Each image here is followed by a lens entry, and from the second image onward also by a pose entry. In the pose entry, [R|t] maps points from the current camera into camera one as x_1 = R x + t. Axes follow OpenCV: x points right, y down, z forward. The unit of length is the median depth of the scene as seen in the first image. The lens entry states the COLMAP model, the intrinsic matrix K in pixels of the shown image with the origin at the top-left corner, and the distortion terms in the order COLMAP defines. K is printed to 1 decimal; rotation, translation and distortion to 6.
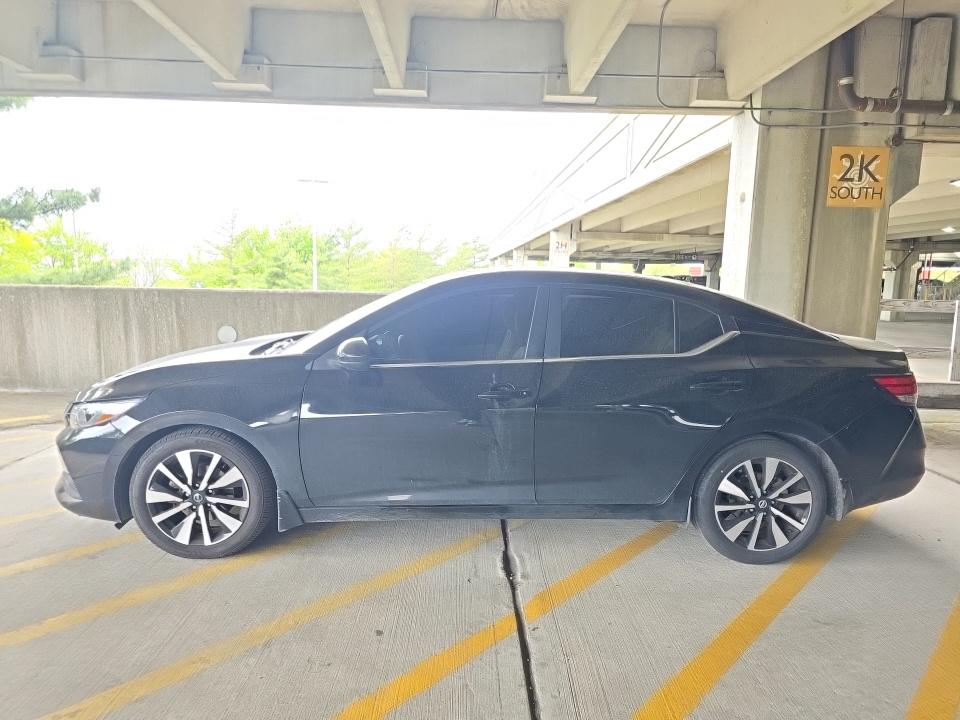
lens RADIAL K [[648.5, 0, 490.5], [0, 648.5, 368.7], [0, 0, 1]] dist [0.036044, -0.016997]
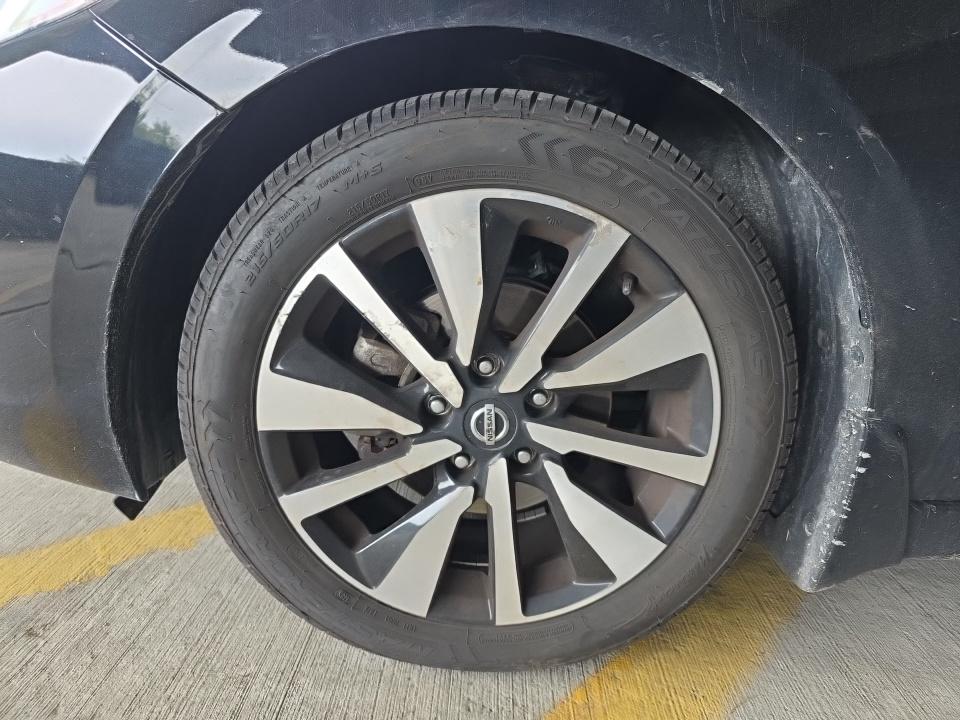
lens RADIAL K [[648.5, 0, 479.2], [0, 648.5, 360.6], [0, 0, 1]] dist [0.036044, -0.016997]
pose [[0.997258, 0.073323, -0.009960, -0.448286], [-0.071200, 0.987491, 0.140681, 0.145659], [0.020151, -0.139586, 0.990005, 0.785386]]
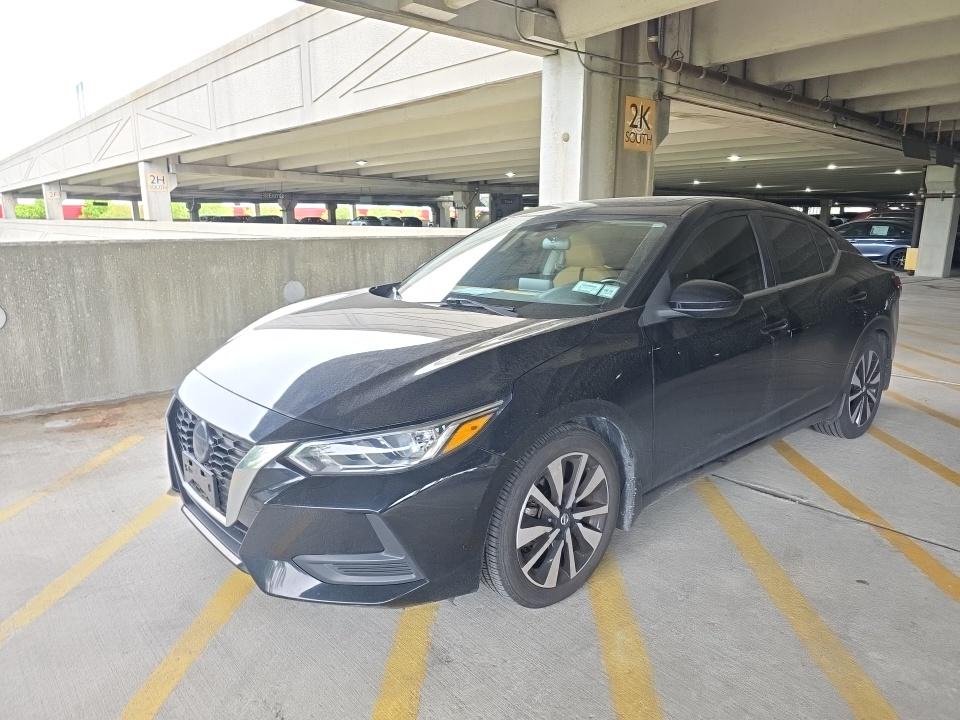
lens RADIAL K [[648.5, 0, 485.1], [0, 648.5, 360.5], [0, 0, 1]] dist [0.036044, -0.016997]
pose [[0.774968, -0.154711, 0.612772, -0.927646], [0.108042, 0.987733, 0.112739, -0.067638], [-0.622697, -0.021164, 0.782177, 0.491765]]
